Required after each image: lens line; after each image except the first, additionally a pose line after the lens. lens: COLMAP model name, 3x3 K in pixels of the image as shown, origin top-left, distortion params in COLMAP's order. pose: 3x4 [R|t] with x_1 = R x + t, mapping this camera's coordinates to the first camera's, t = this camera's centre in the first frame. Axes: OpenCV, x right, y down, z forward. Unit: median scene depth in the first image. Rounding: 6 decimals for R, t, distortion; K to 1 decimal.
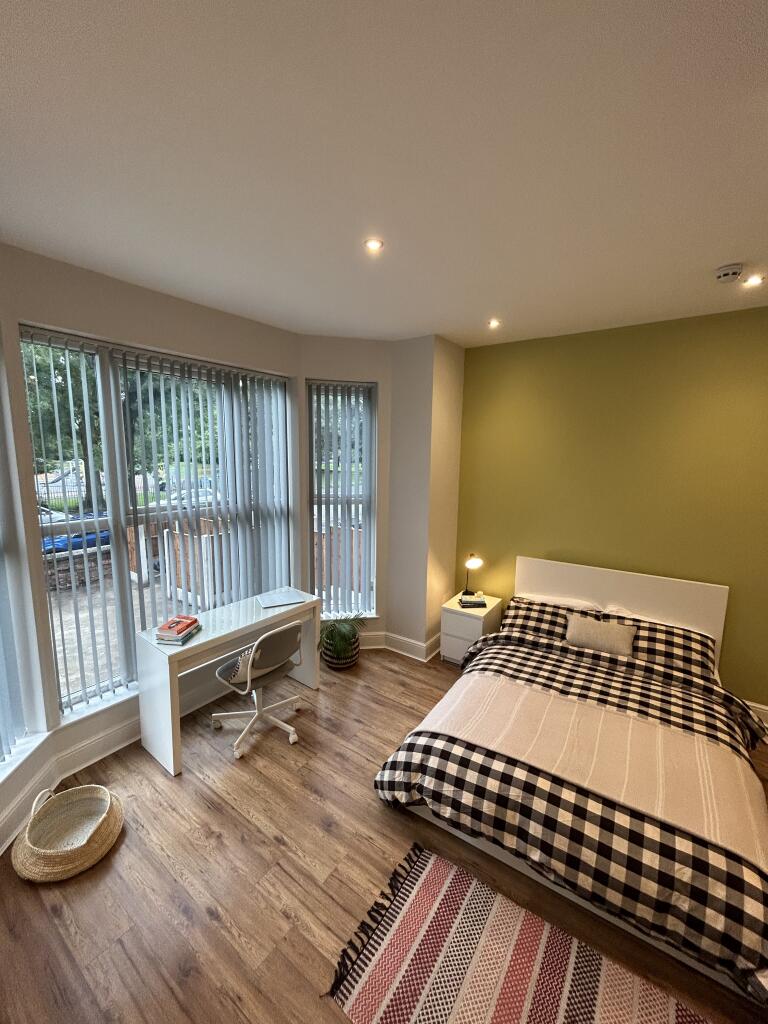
lens RADIAL K [[412.4, 0, 384.9], [0, 412.4, 511.2], [0, 0, 1]] dist [-0.001722, 0.000124]
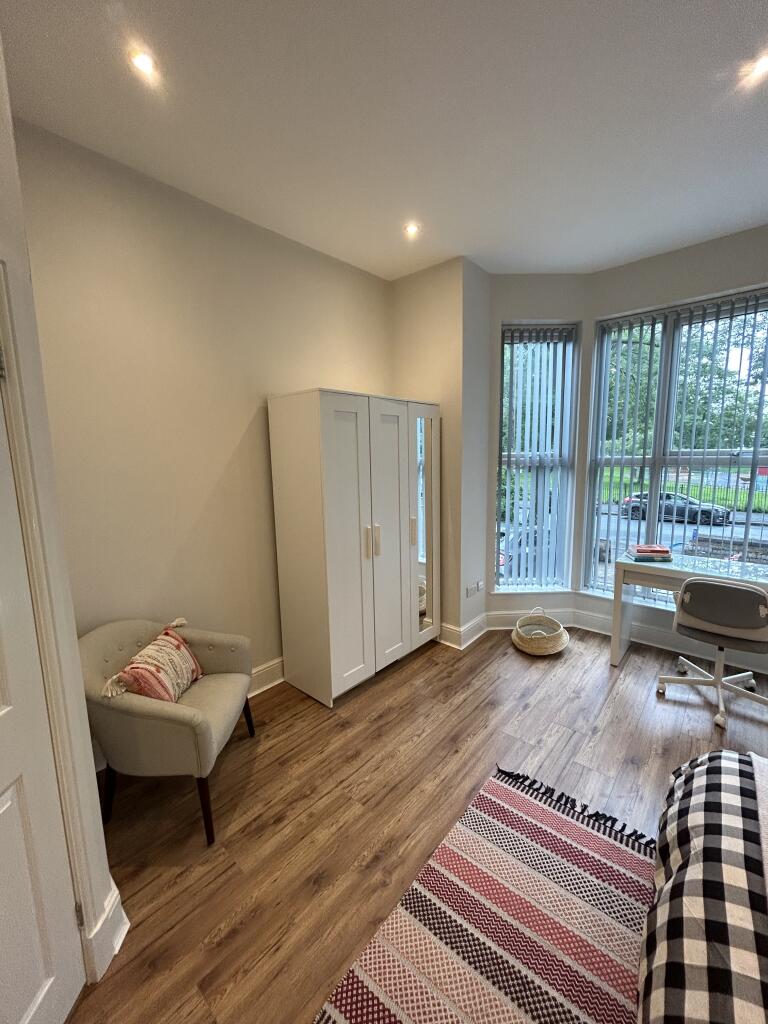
lens RADIAL K [[412.4, 0, 385.6], [0, 412.4, 510.8], [0, 0, 1]] dist [-0.001722, 0.000124]
pose [[-0.093011, 0.130243, -0.987110, 0.719389], [-0.131030, 0.981184, 0.141807, 0.117212], [0.987006, 0.142531, -0.074195, 0.384355]]
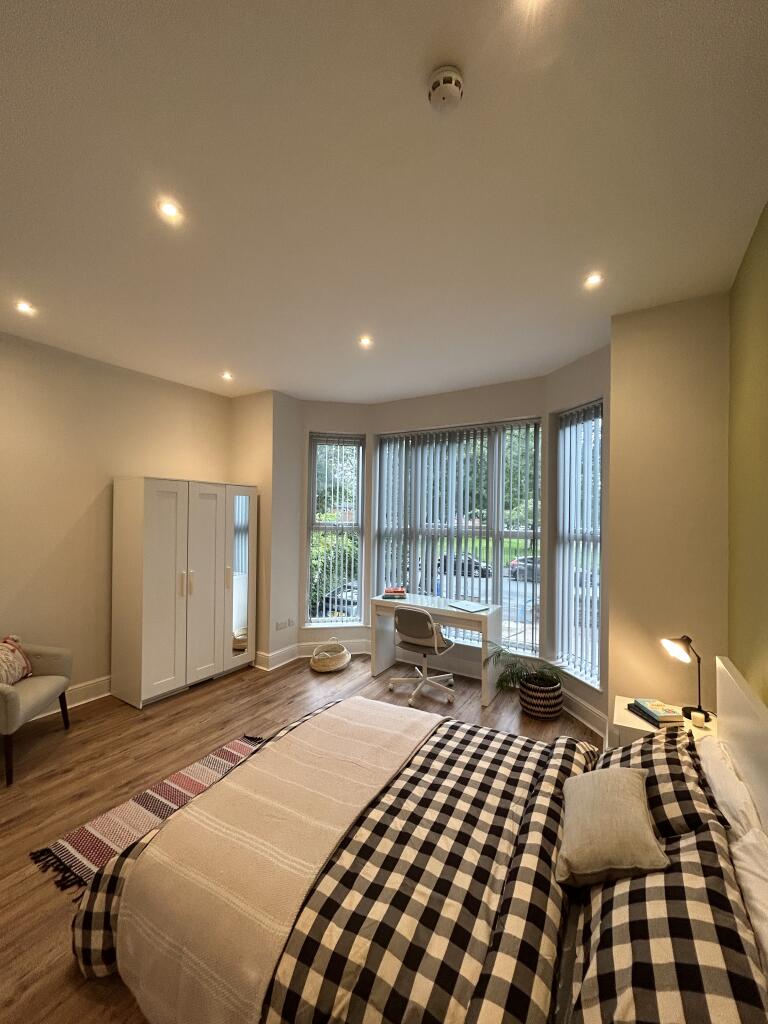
lens RADIAL K [[412.4, 0, 387.7], [0, 412.4, 514.3], [0, 0, 1]] dist [-0.001722, 0.000124]
pose [[0.071285, -0.013814, -0.997360, 1.231509], [-0.160573, 0.986704, -0.025143, 0.023757], [0.984446, 0.161941, 0.068119, 0.873741]]
